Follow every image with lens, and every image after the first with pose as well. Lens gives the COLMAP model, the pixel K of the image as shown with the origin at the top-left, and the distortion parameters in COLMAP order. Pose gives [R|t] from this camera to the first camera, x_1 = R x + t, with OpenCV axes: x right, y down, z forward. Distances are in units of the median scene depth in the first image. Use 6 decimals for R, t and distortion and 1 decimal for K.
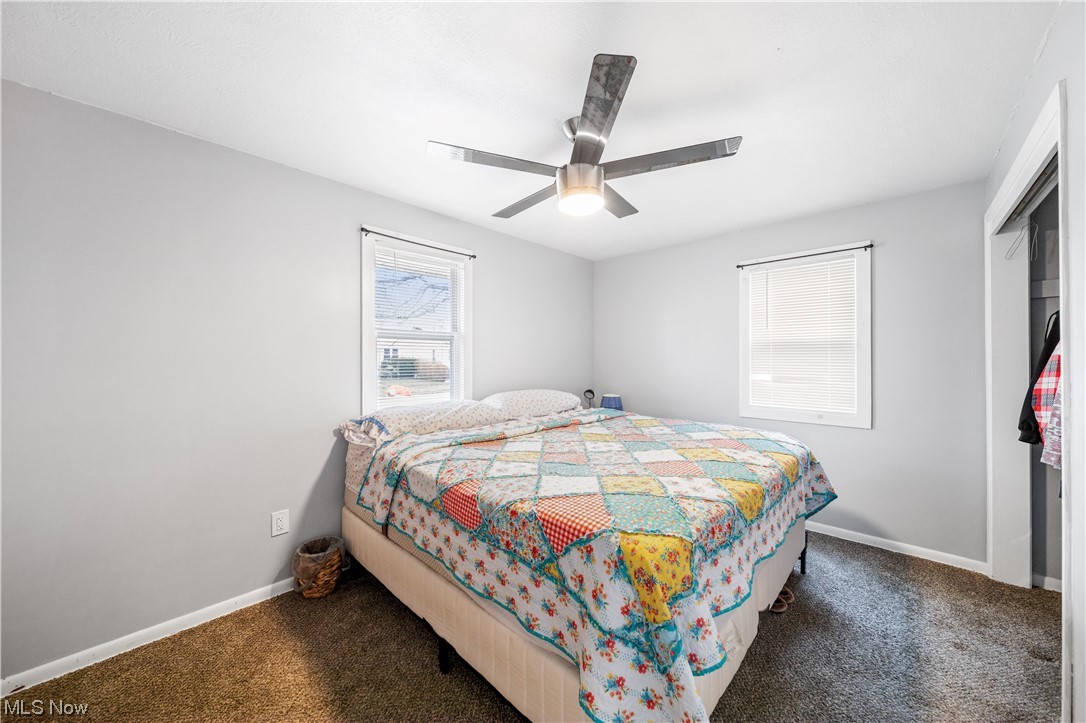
lens RADIAL K [[385.8, 0, 542.1], [0, 385.8, 362.6], [0, 0, 1]] dist [-0.001503, 0.000006]
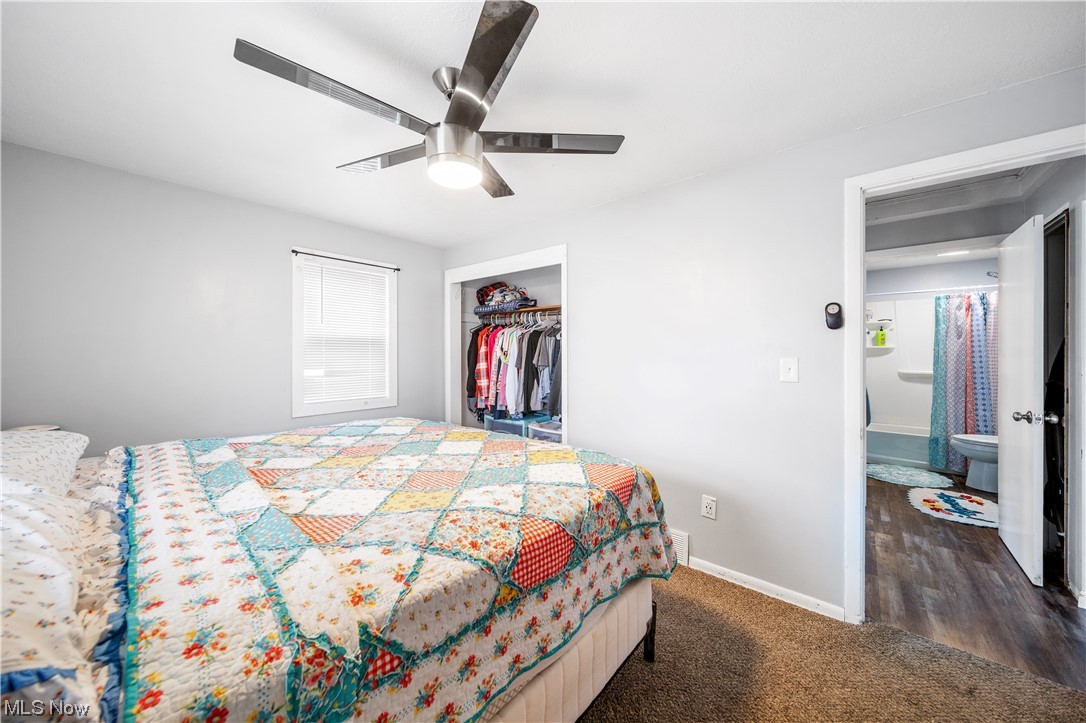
lens RADIAL K [[385.8, 0, 542.6], [0, 385.8, 355.9], [0, 0, 1]] dist [-0.001503, 0.000006]
pose [[-0.063578, -0.005882, 0.997960, -0.854023], [0.007010, 0.999955, 0.006340, -0.012890], [-0.997952, 0.007399, -0.063534, 0.952793]]
